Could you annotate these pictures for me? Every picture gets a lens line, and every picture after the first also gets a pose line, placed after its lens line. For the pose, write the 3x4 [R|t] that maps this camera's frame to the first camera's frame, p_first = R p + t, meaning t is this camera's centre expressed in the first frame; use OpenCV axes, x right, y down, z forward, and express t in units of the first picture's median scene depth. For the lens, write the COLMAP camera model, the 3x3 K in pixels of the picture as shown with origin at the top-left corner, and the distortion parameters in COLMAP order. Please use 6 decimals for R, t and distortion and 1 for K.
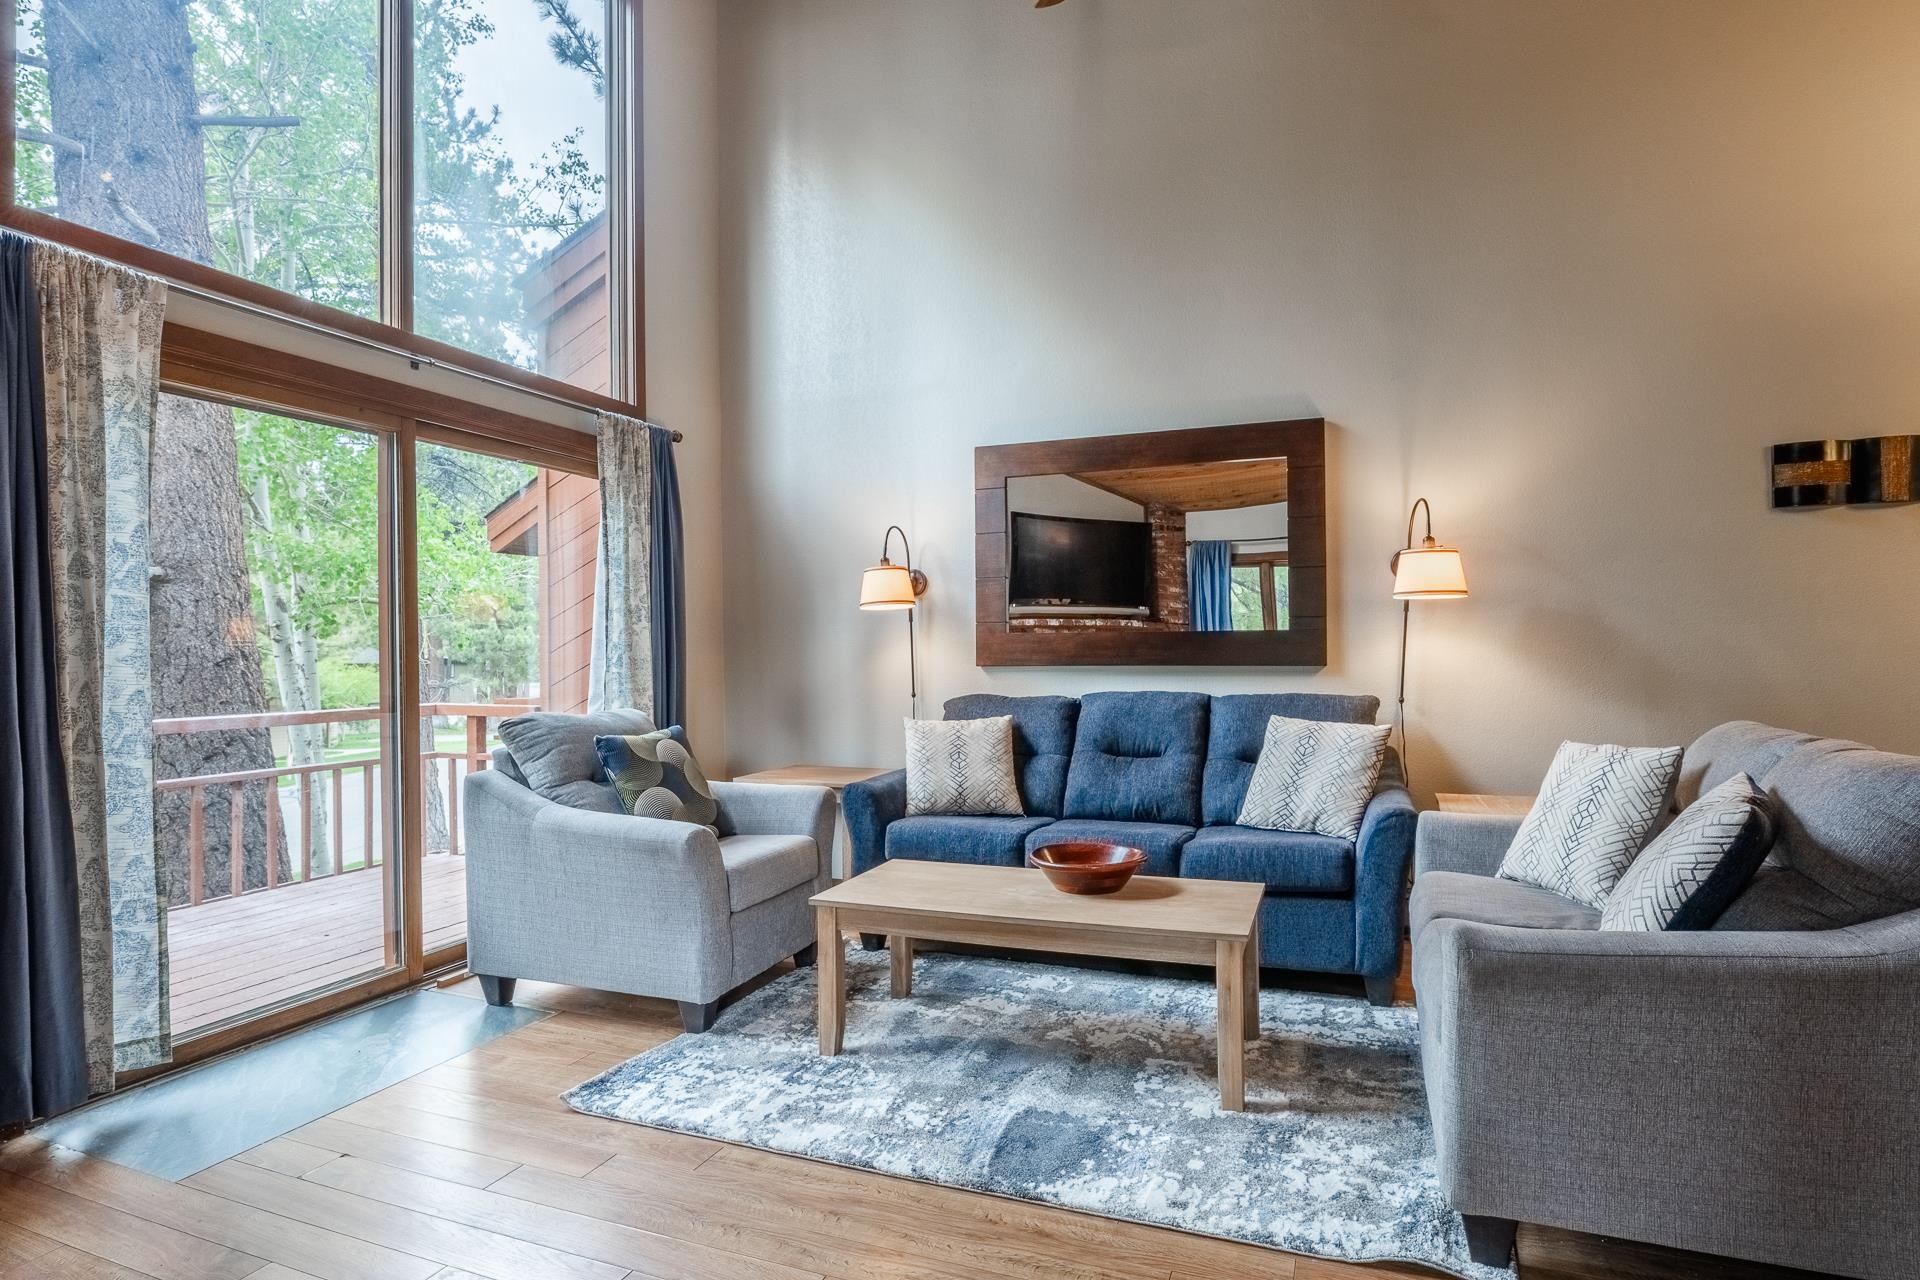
lens RADIAL K [[1026.0, 0, 930.2], [0, 1026.0, 652.7], [0, 0, 1]] dist [-0.031269, 0.004783]
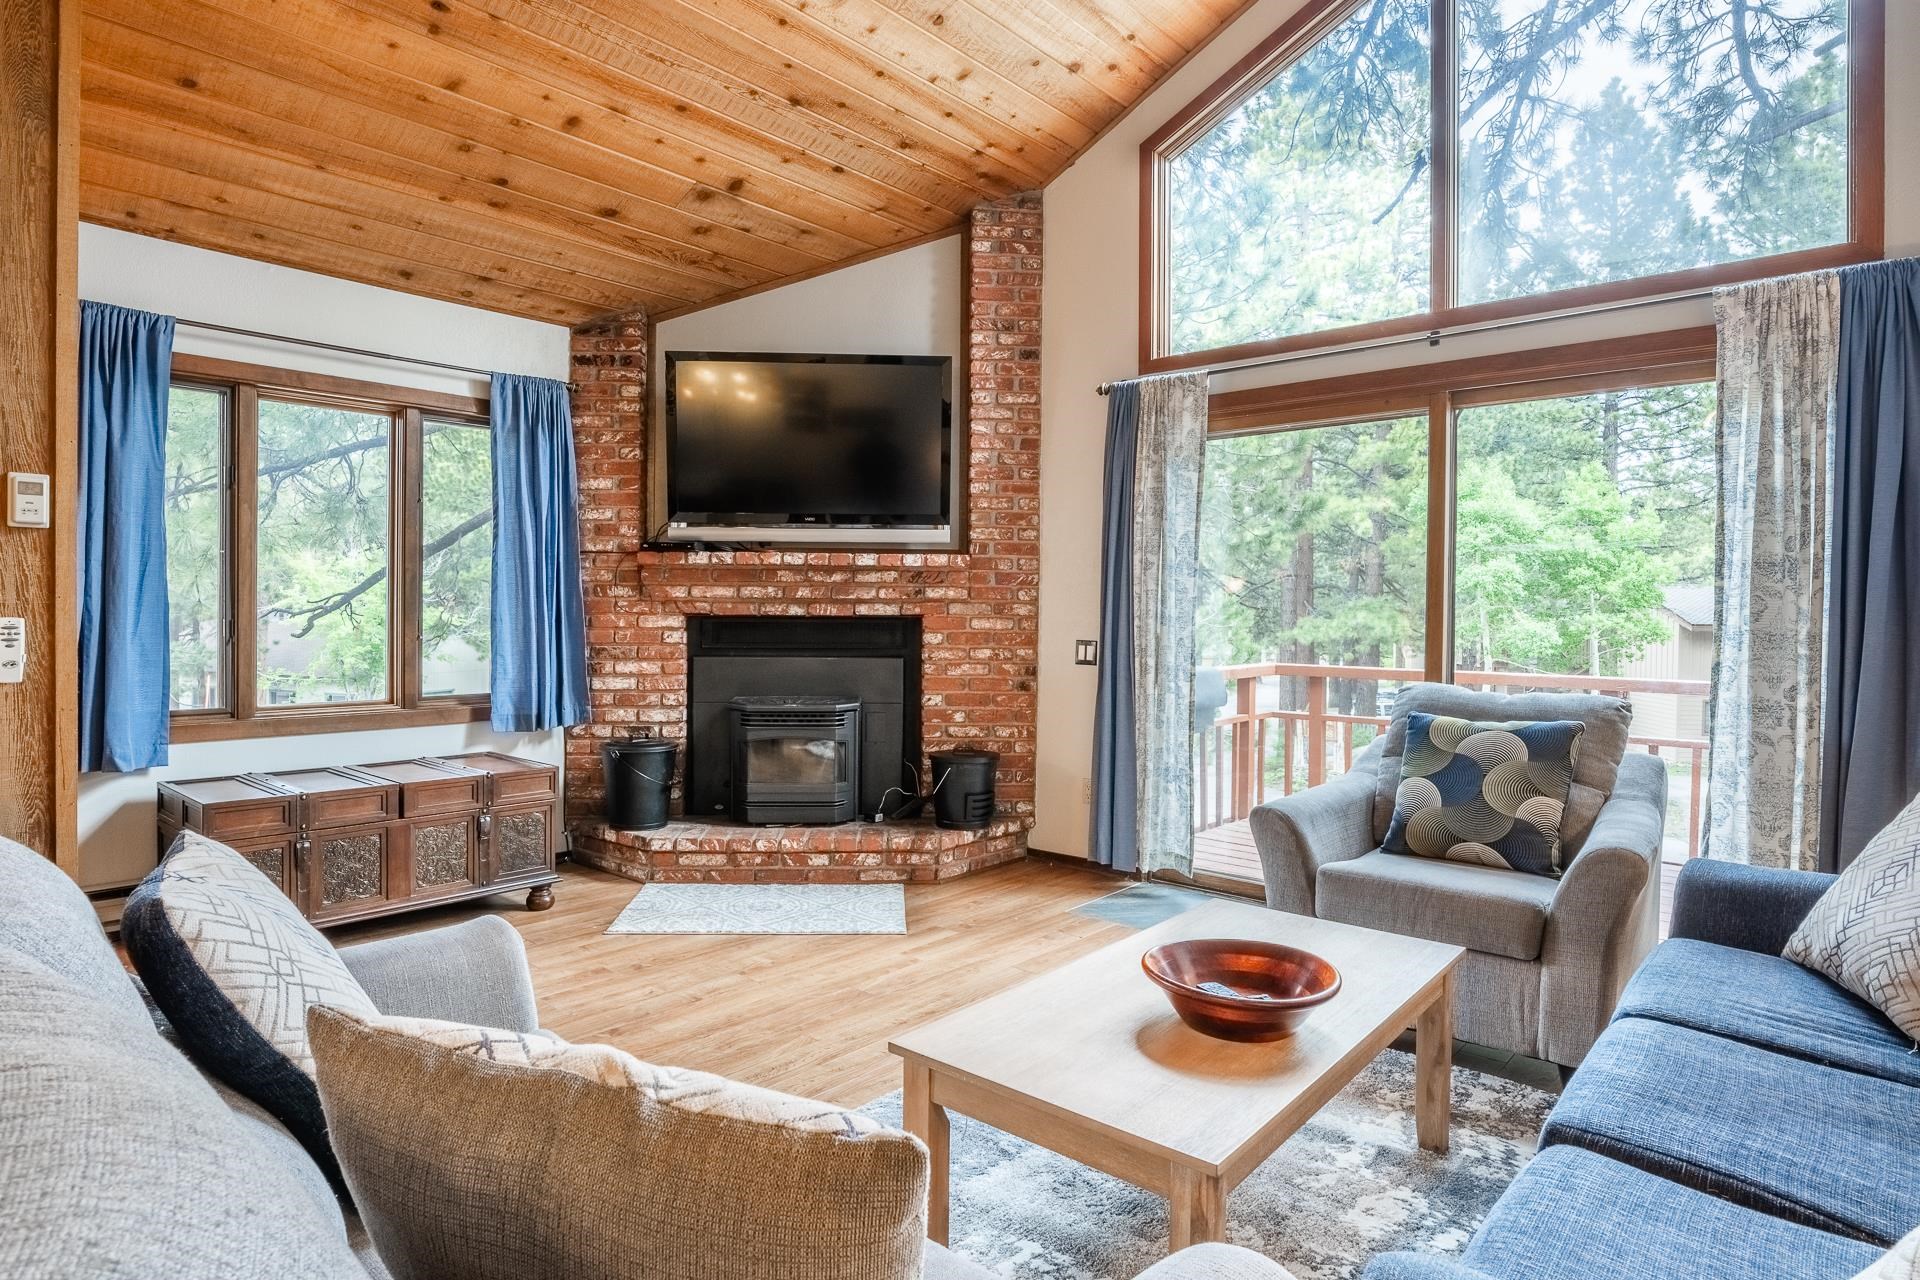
lens RADIAL K [[1026.0, 0, 954.2], [0, 1026.0, 640.8], [0, 0, 1]] dist [-0.031269, 0.004783]
pose [[-0.311620, 0.035571, -0.949541, 0.646800], [-0.006948, 0.999187, 0.039711, -0.014657], [0.950181, 0.018972, -0.311120, 0.863726]]
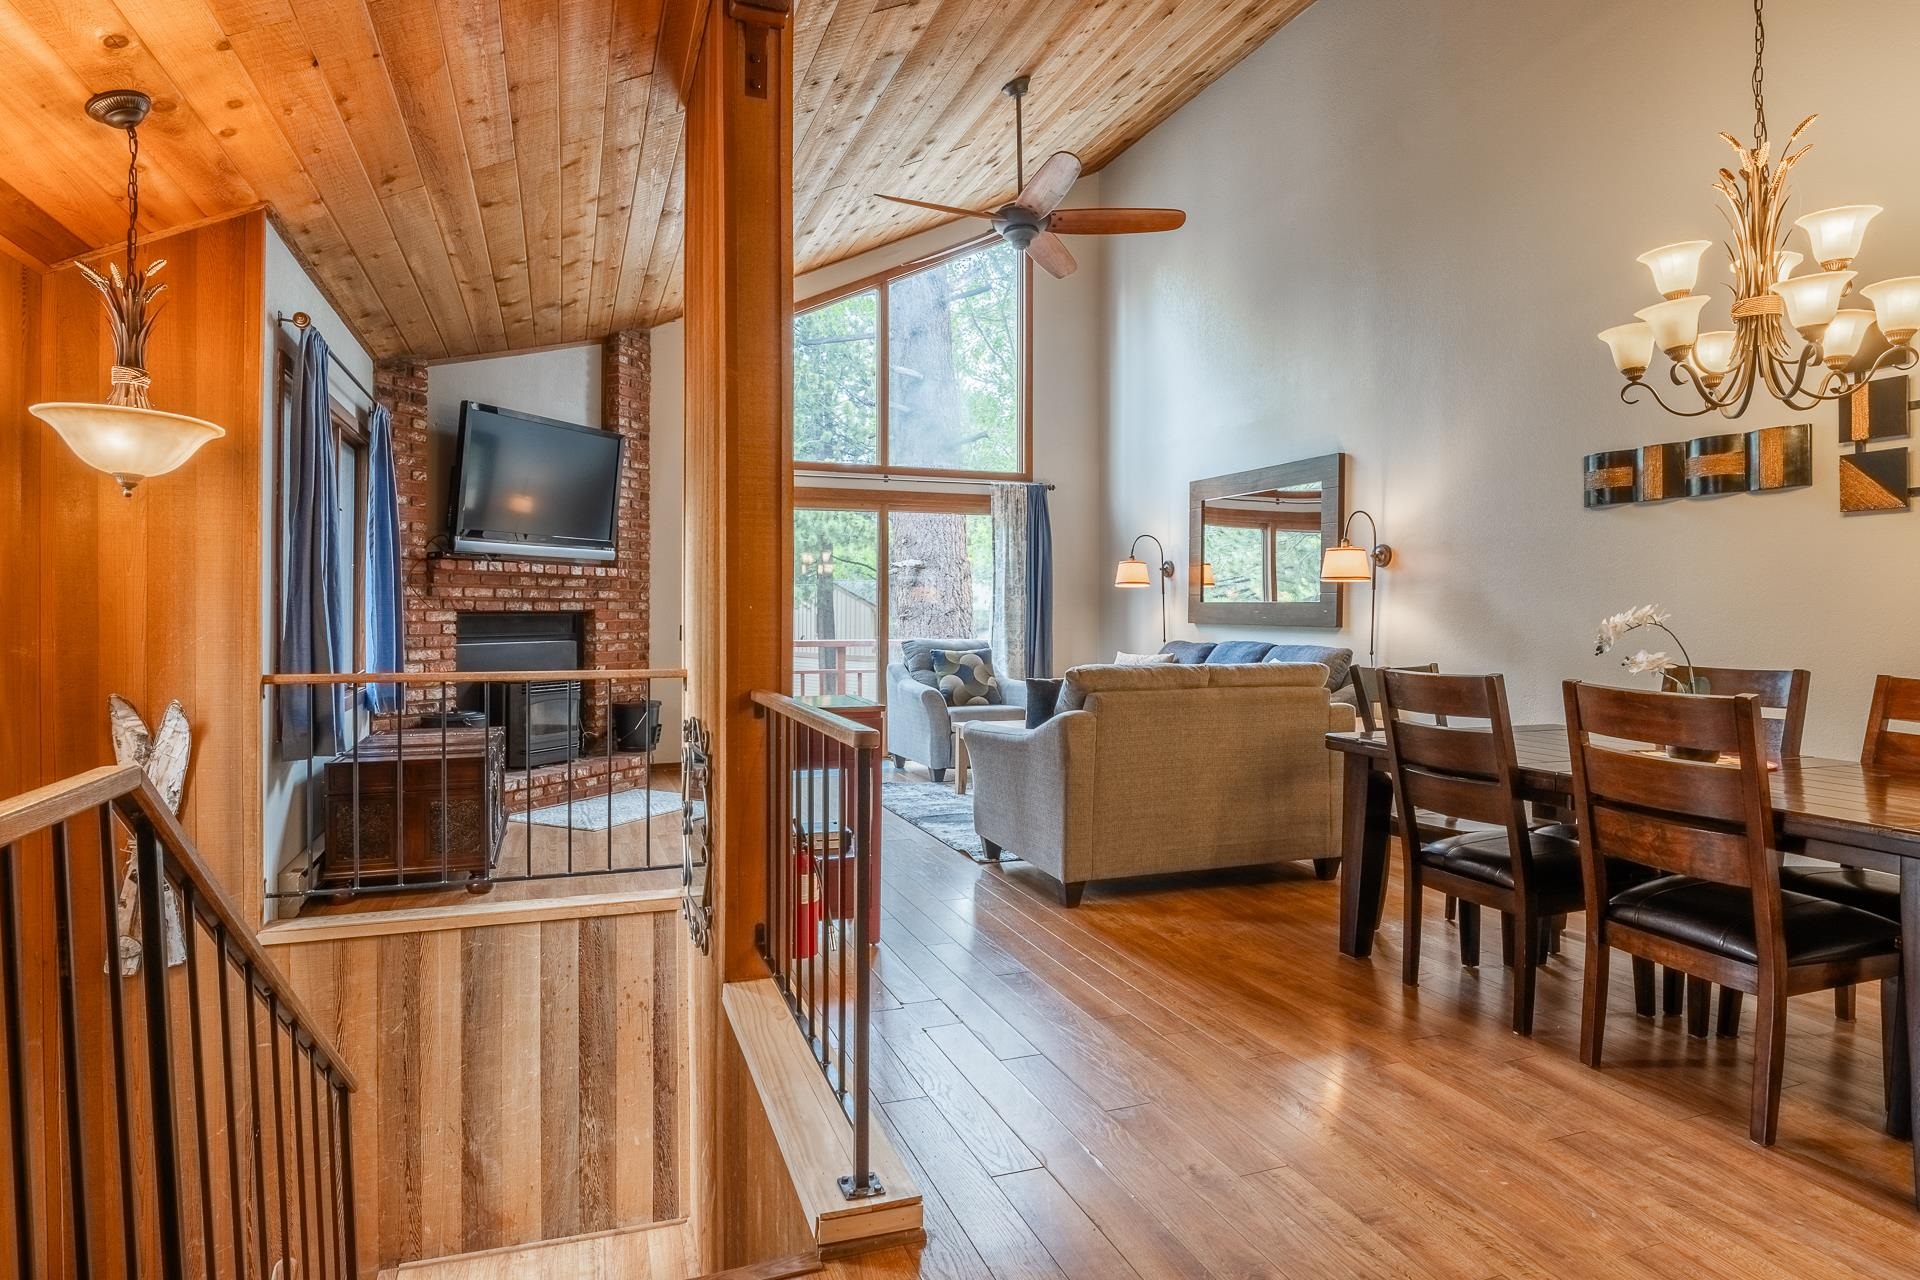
lens RADIAL K [[1026.0, 0, 948.7], [0, 1026.0, 645.2], [0, 0, 1]] dist [-0.031269, 0.004783]
pose [[0.676566, 0.039054, -0.735345, 1.251939], [-0.013261, 0.999077, 0.040860, -0.015675], [0.736262, -0.017893, 0.676460, -0.424732]]
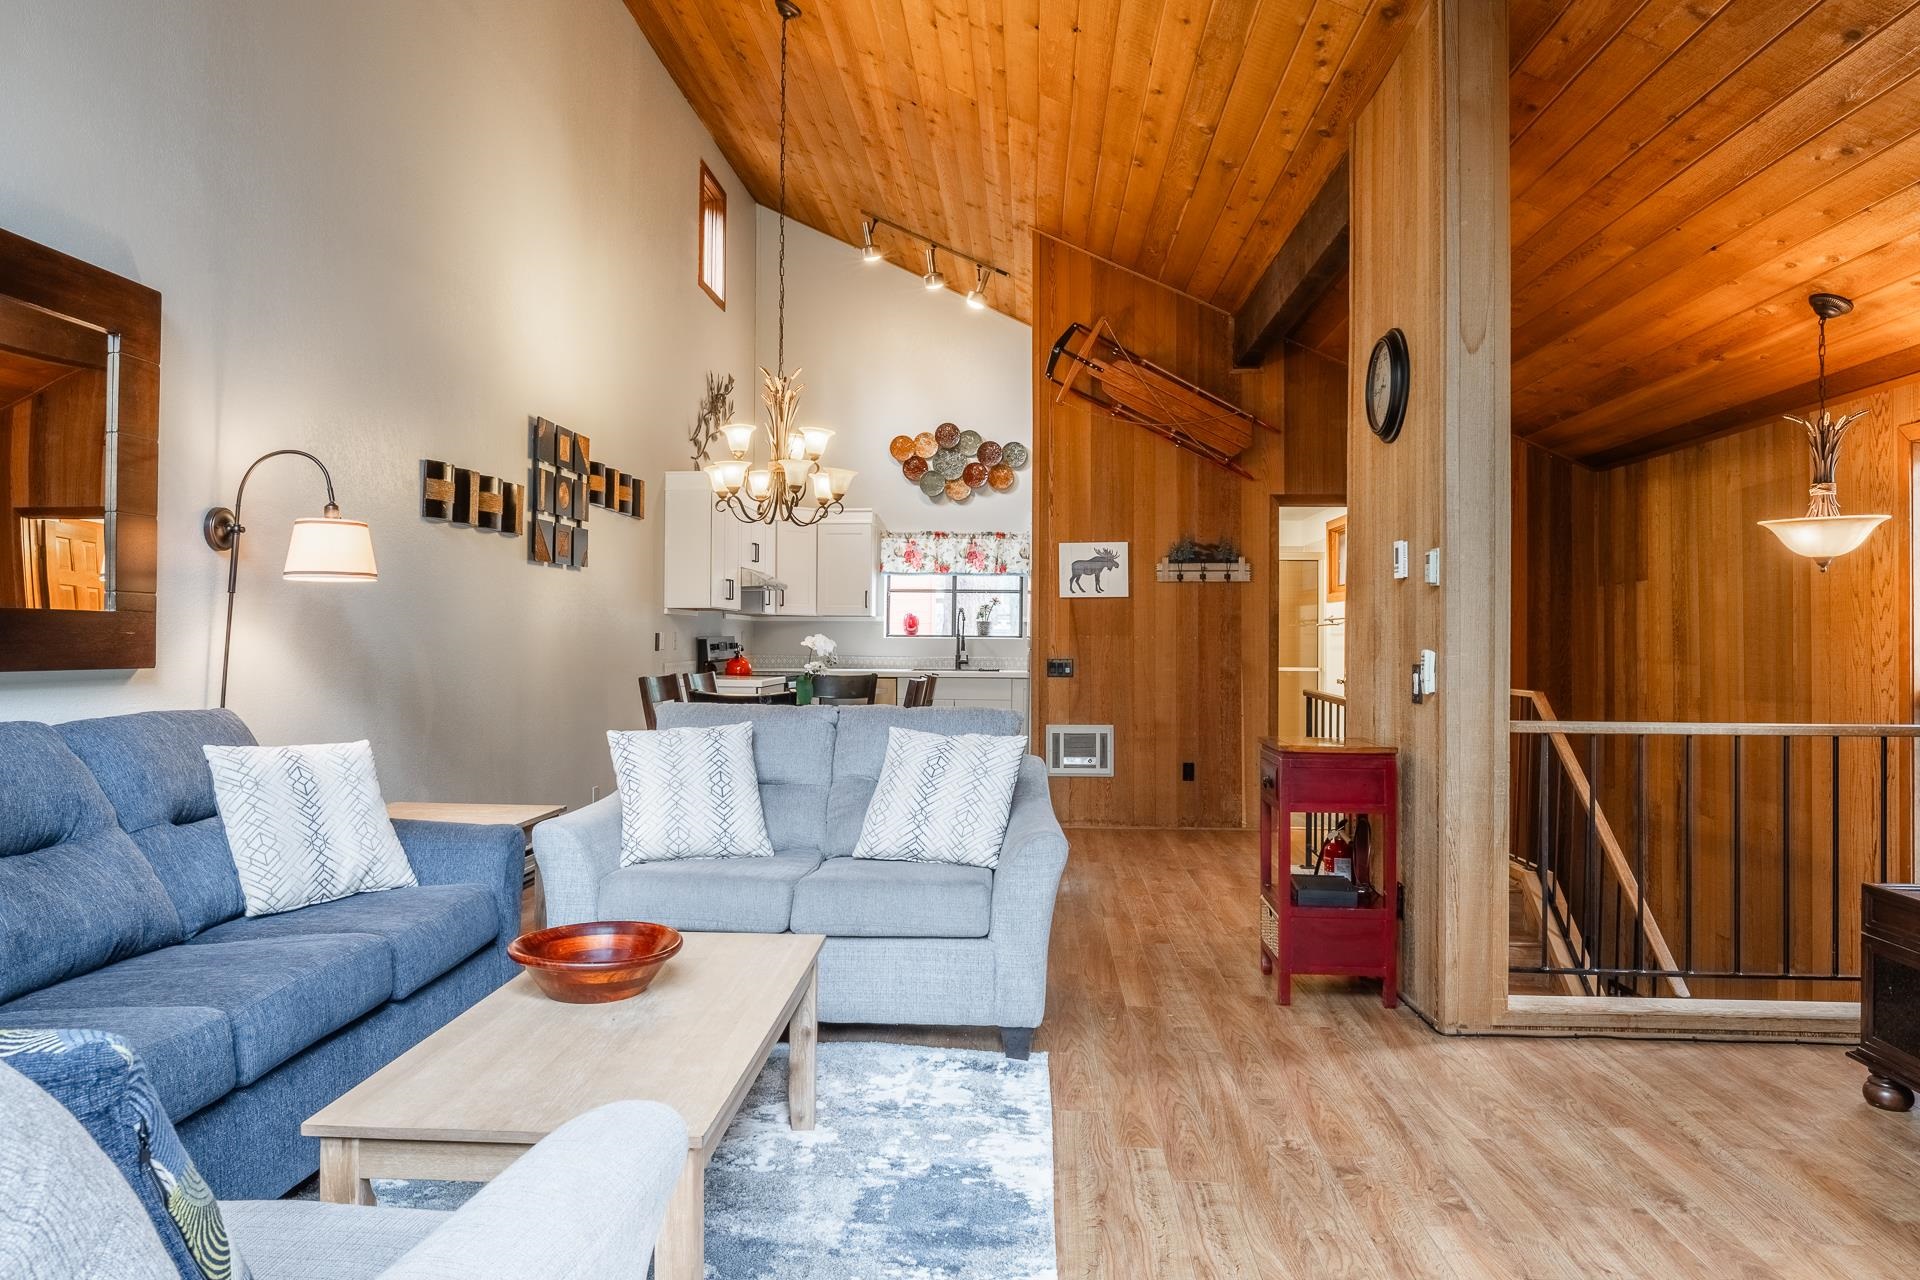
lens RADIAL K [[1210.3, 0, 946.4], [0, 1210.3, 638.2], [0, 0, 1]] dist [-0.011285, 0.000157]
pose [[-0.305167, 0.009376, 0.952253, -0.599844], [-0.000504, 0.999950, -0.010008, 0.000630], [-0.952299, -0.003534, -0.305147, 0.885881]]
